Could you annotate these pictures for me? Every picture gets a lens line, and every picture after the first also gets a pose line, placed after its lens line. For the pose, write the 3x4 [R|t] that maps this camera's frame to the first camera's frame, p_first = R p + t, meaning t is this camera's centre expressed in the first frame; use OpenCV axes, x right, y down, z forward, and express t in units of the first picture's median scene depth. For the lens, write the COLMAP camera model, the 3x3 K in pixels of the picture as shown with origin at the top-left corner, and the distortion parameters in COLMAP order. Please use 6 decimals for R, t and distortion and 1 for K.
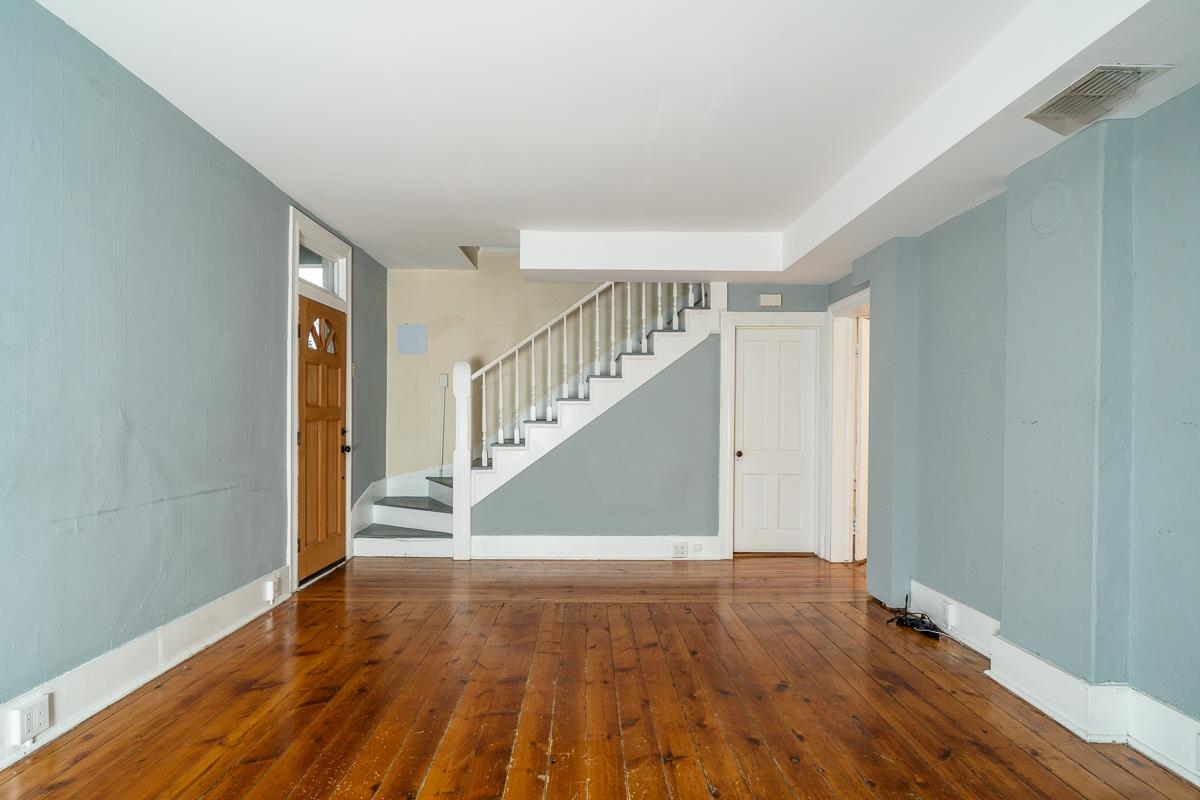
lens RADIAL K [[641.2, 0, 597.6], [0, 641.2, 392.9], [0, 0, 1]] dist [-0.003634, -0.000813]
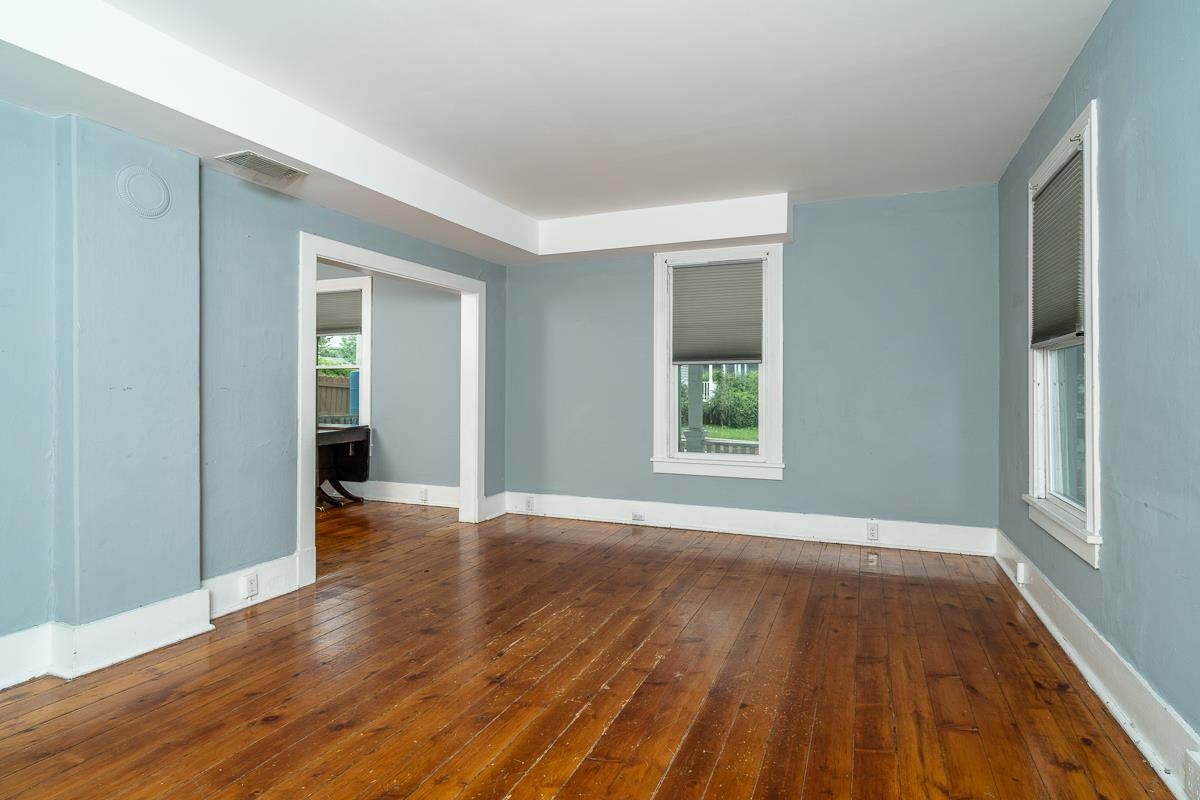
lens RADIAL K [[641.2, 0, 597.6], [0, 641.2, 392.9], [0, 0, 1]] dist [-0.003634, -0.000813]
pose [[-0.913991, -0.010276, 0.405605, -0.501194], [-0.024931, 0.999213, -0.030866, 0.074125], [-0.404969, -0.038323, -0.913527, 1.922521]]
